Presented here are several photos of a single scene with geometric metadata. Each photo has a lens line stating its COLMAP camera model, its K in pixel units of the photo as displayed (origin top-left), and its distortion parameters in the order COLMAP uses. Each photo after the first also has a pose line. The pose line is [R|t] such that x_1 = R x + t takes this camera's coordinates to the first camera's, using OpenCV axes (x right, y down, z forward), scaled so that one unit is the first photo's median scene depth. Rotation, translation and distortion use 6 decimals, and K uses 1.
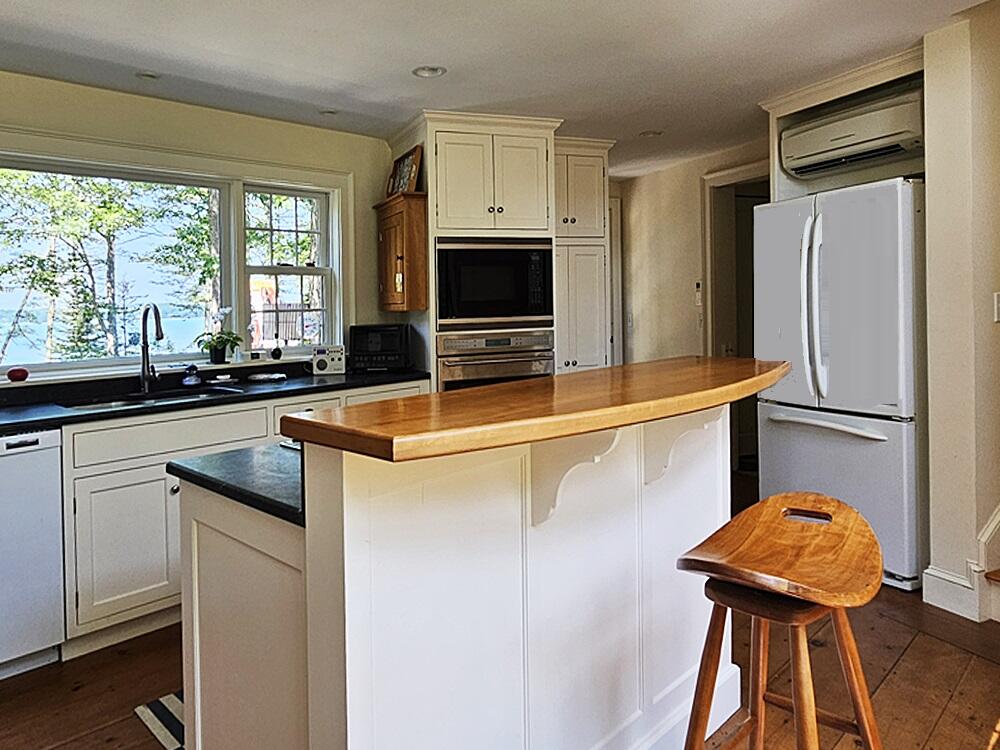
lens RADIAL K [[712.0, 0, 500.0], [0, 712.0, 375.0], [0, 0, 1]] dist [0.000607, -0.001286]
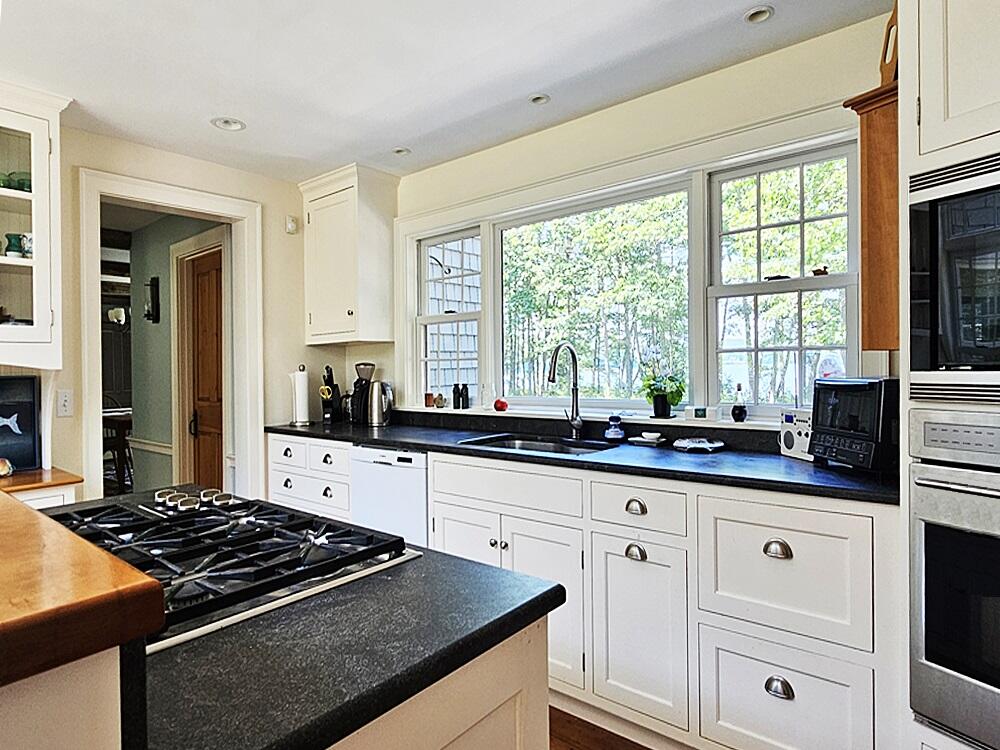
lens RADIAL K [[712.0, 0, 500.0], [0, 712.0, 375.0], [0, 0, 1]] dist [0.000607, -0.001286]
pose [[-0.001343, 0.037093, -0.999311, 0.341771], [-0.092391, 0.995033, 0.037059, -0.068569], [0.995722, 0.092377, 0.002090, 0.759749]]
